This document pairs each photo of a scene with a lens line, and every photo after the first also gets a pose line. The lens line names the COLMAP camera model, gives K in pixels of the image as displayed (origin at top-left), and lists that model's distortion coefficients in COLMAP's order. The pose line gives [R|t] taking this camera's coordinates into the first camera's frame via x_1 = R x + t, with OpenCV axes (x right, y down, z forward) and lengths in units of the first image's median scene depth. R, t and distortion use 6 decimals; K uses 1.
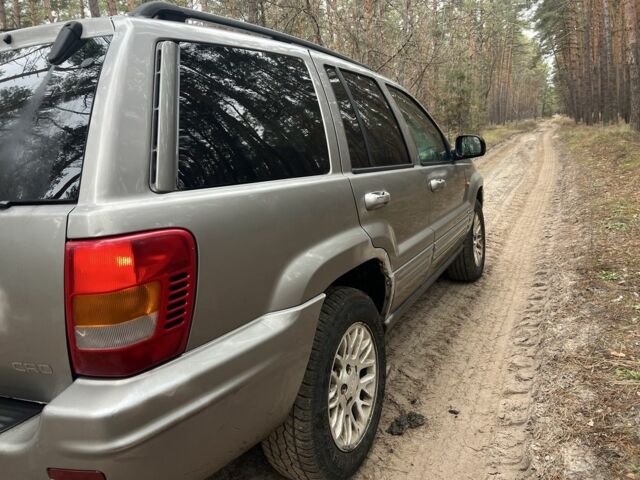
lens RADIAL K [[484.4, 0, 323.0], [0, 484.4, 228.4], [0, 0, 1]] dist [-0.001028, -0.001888]
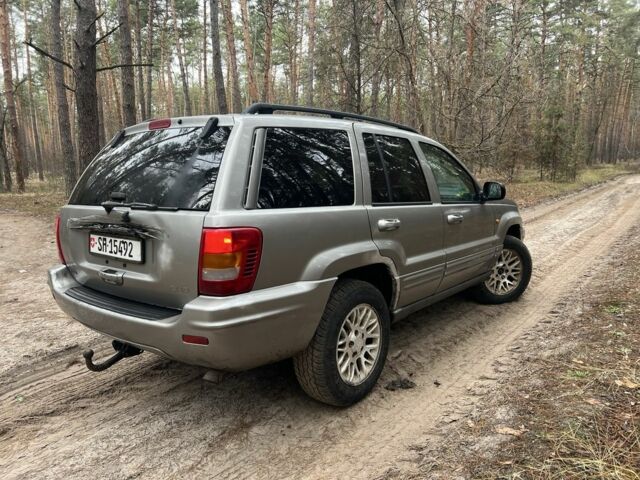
lens RADIAL K [[479.2, 0, 321.6], [0, 479.2, 222.0], [0, 0, 1]] dist [0.023817, -0.000053]
pose [[0.979342, 0.082779, -0.184490, 0.187092], [-0.094268, 0.994061, -0.054381, 0.032600], [0.178893, 0.070649, 0.981329, -0.498301]]
